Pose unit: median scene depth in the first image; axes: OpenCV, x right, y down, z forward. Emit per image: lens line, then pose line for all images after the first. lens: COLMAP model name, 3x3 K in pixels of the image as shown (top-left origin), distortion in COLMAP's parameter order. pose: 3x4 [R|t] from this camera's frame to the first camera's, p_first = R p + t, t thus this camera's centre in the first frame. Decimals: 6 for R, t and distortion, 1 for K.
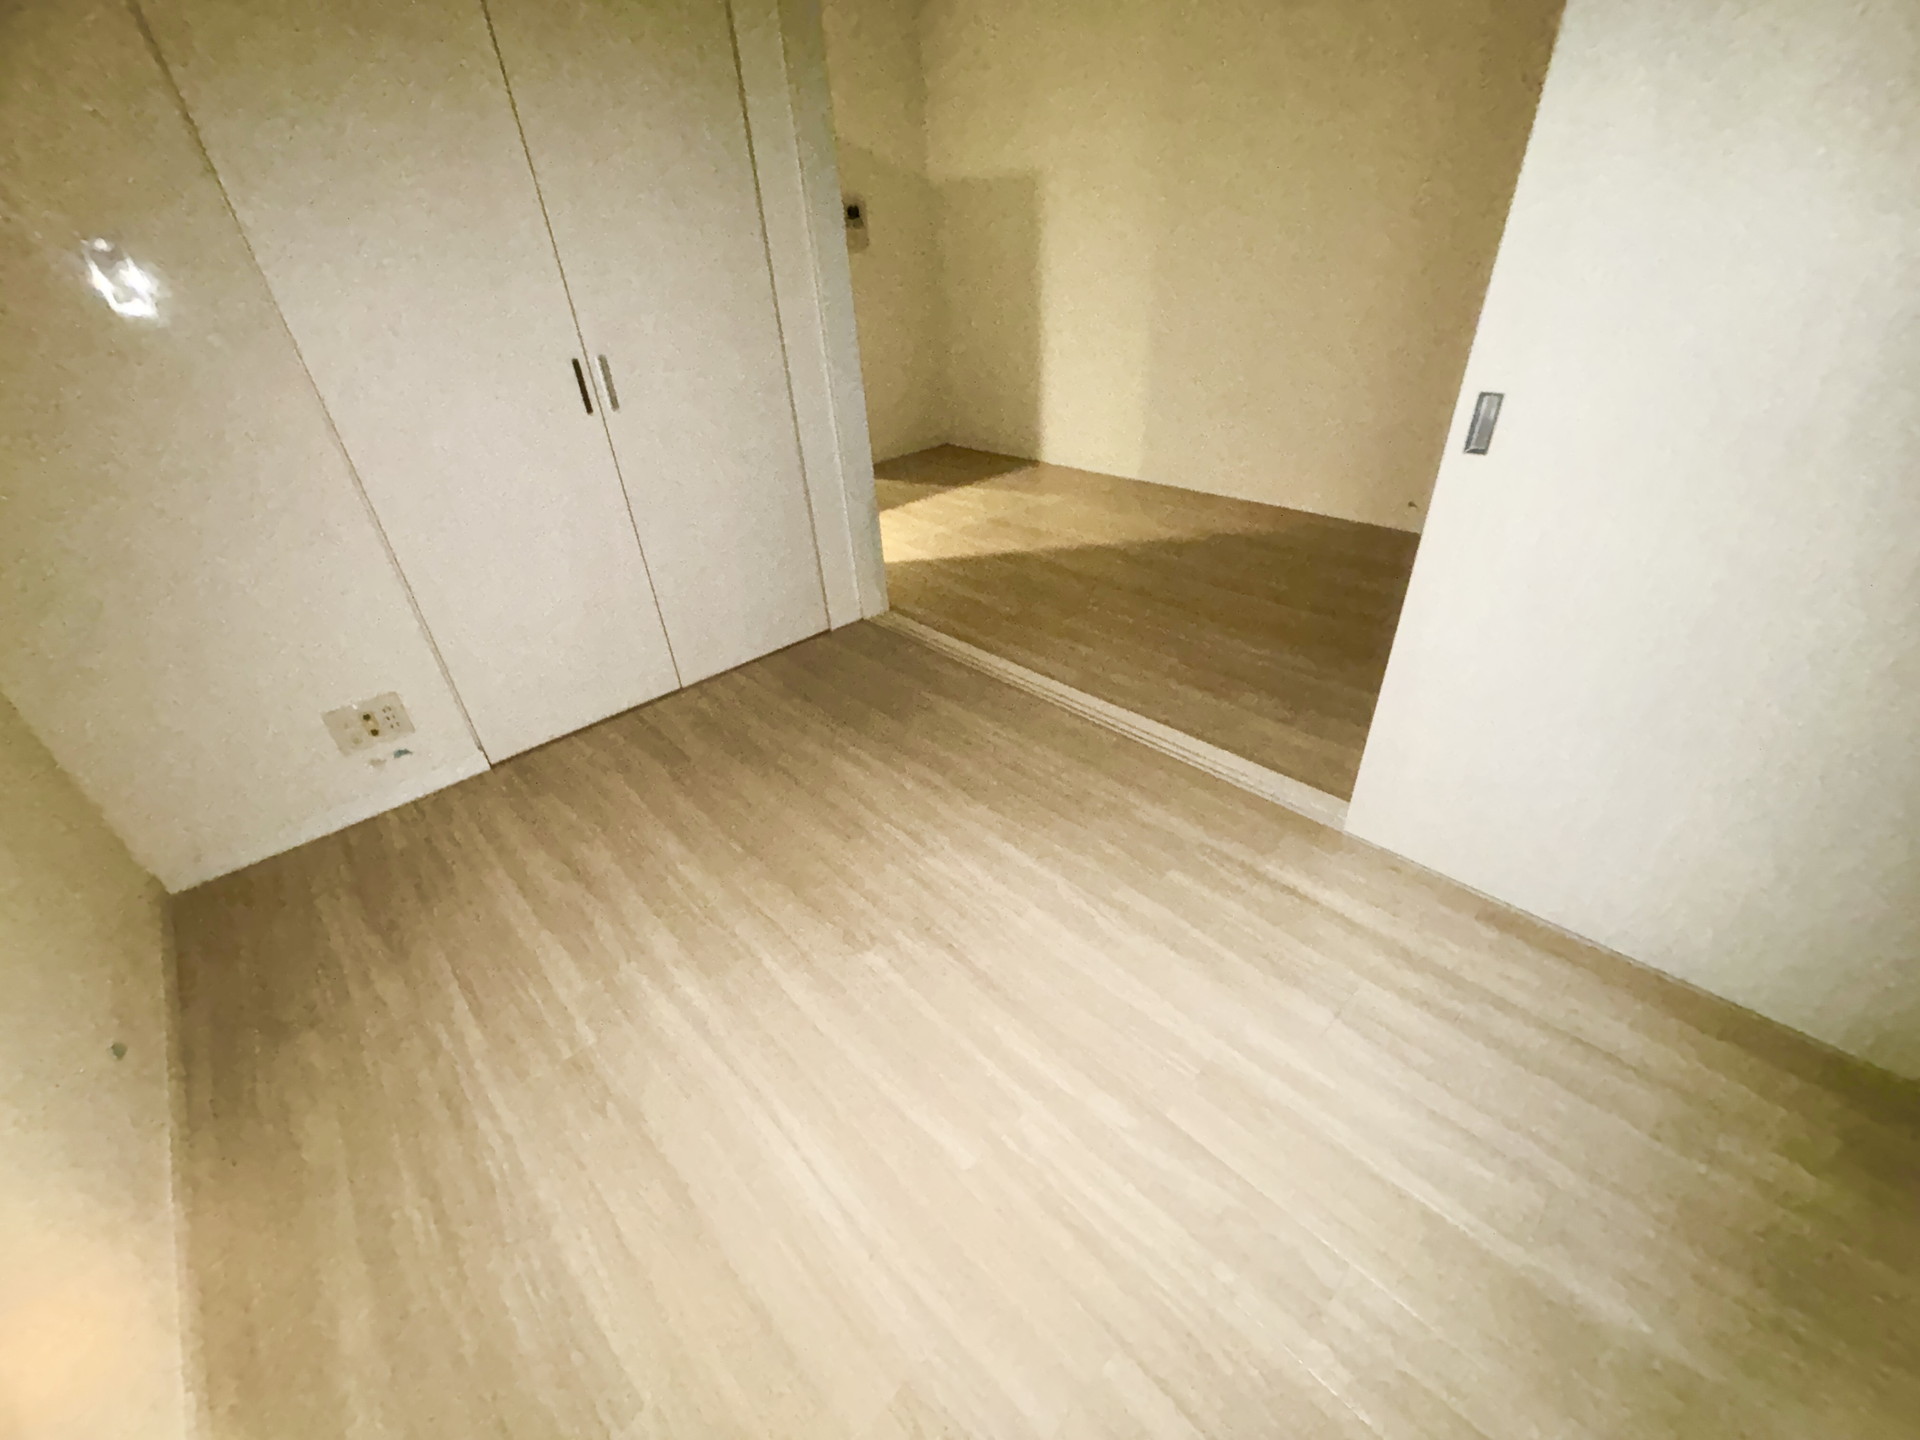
lens RADIAL K [[769.0, 0, 963.3], [0, 769.0, 722.9], [0, 0, 1]] dist [-0.014121, 0.001100]
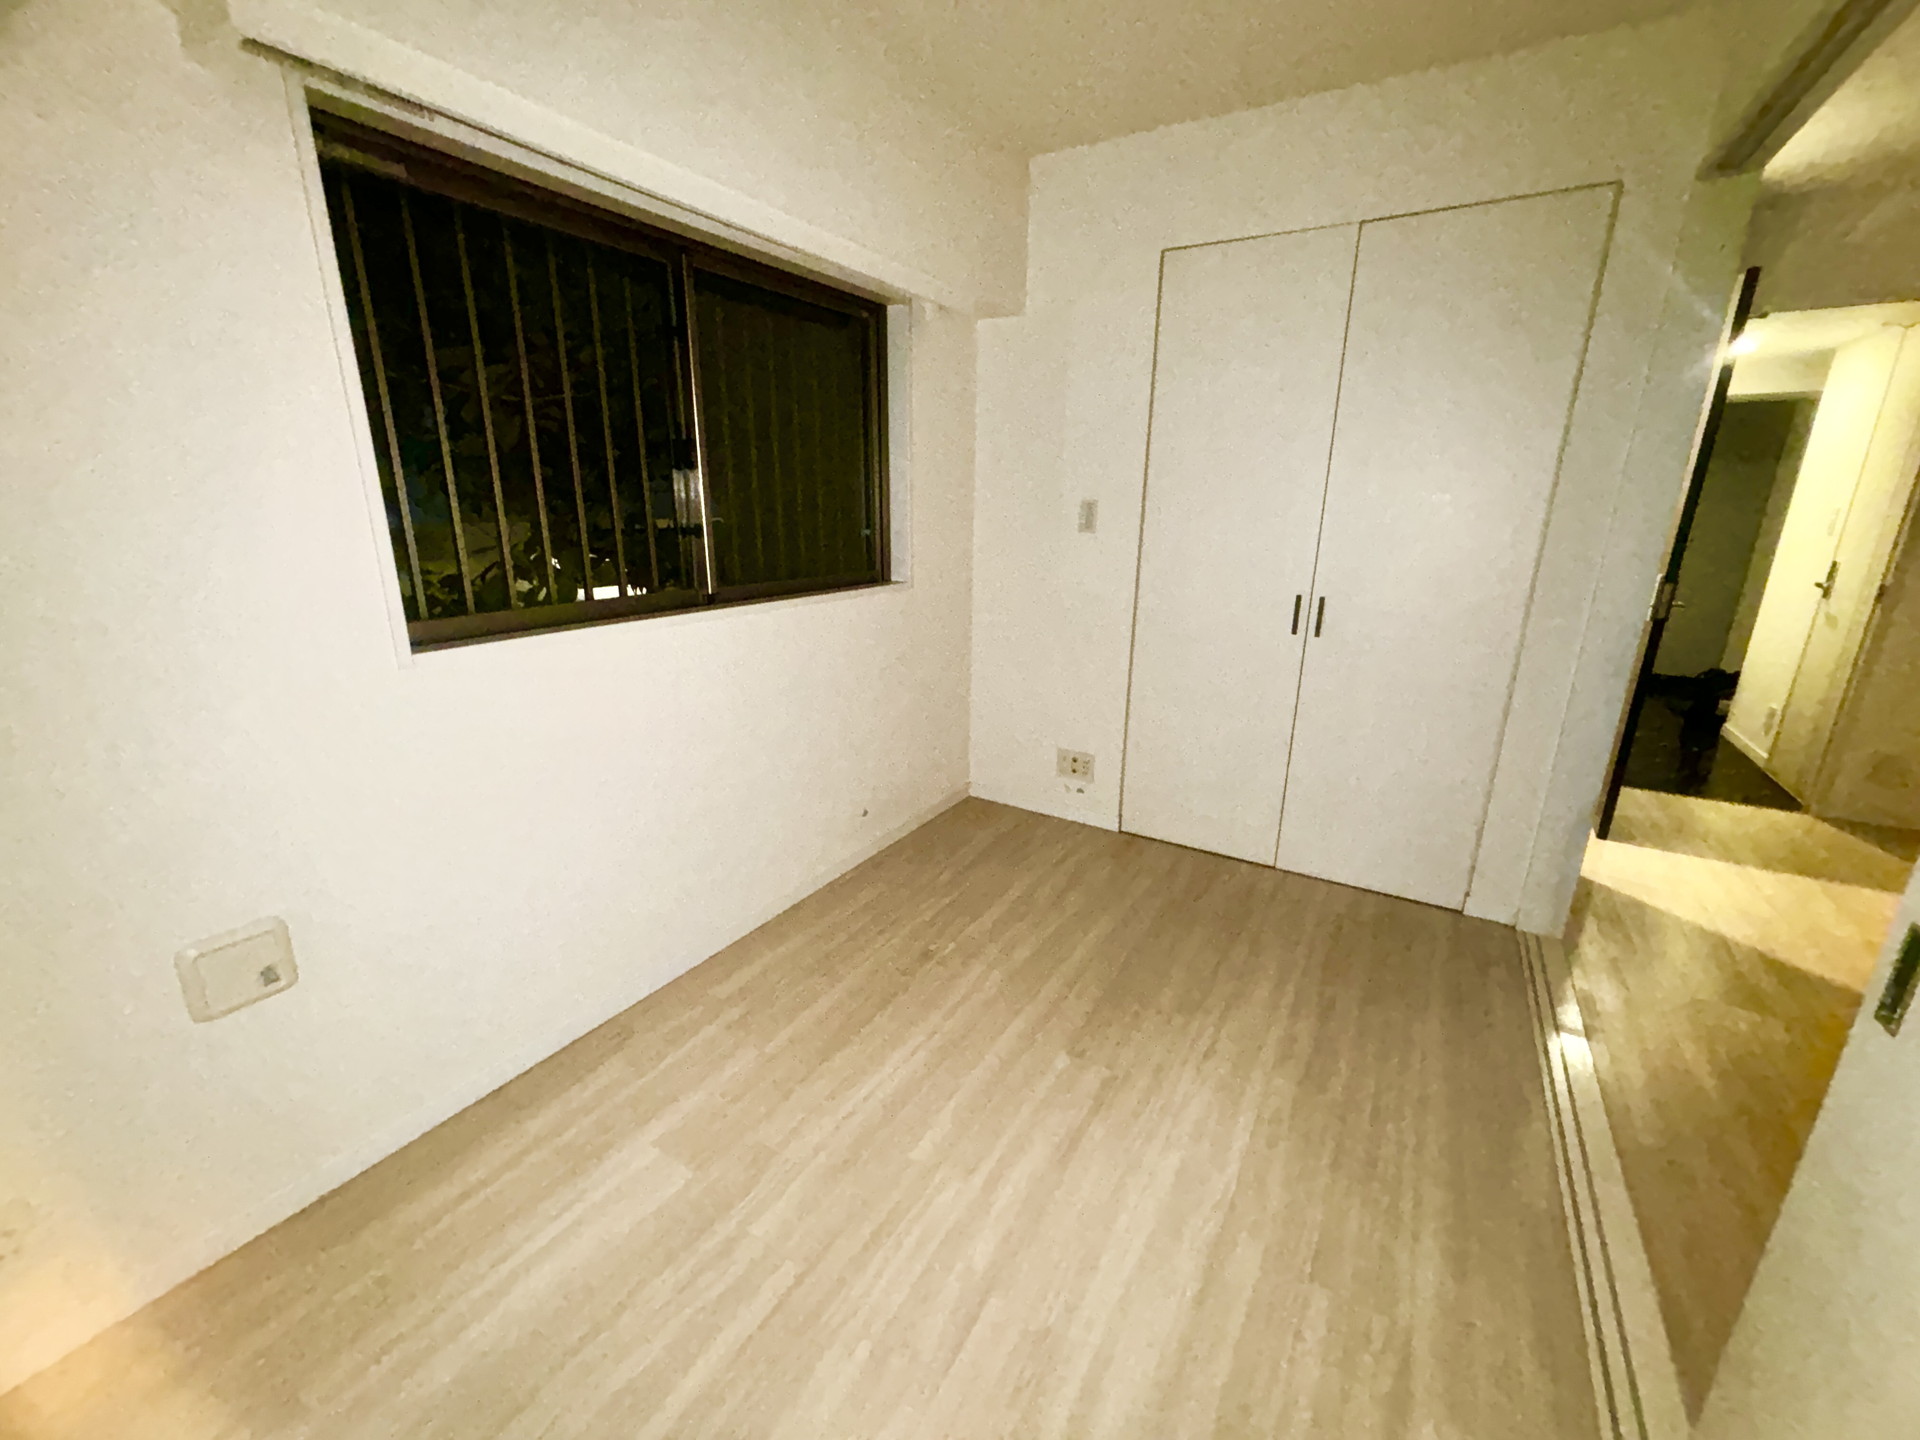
lens RADIAL K [[769.0, 0, 955.3], [0, 769.0, 716.7], [0, 0, 1]] dist [-0.014121, 0.001100]
pose [[0.265741, 0.320355, -0.909260, 0.586032], [-0.535320, 0.833434, 0.137186, -0.169017], [0.801757, 0.450289, 0.392970, 0.110897]]
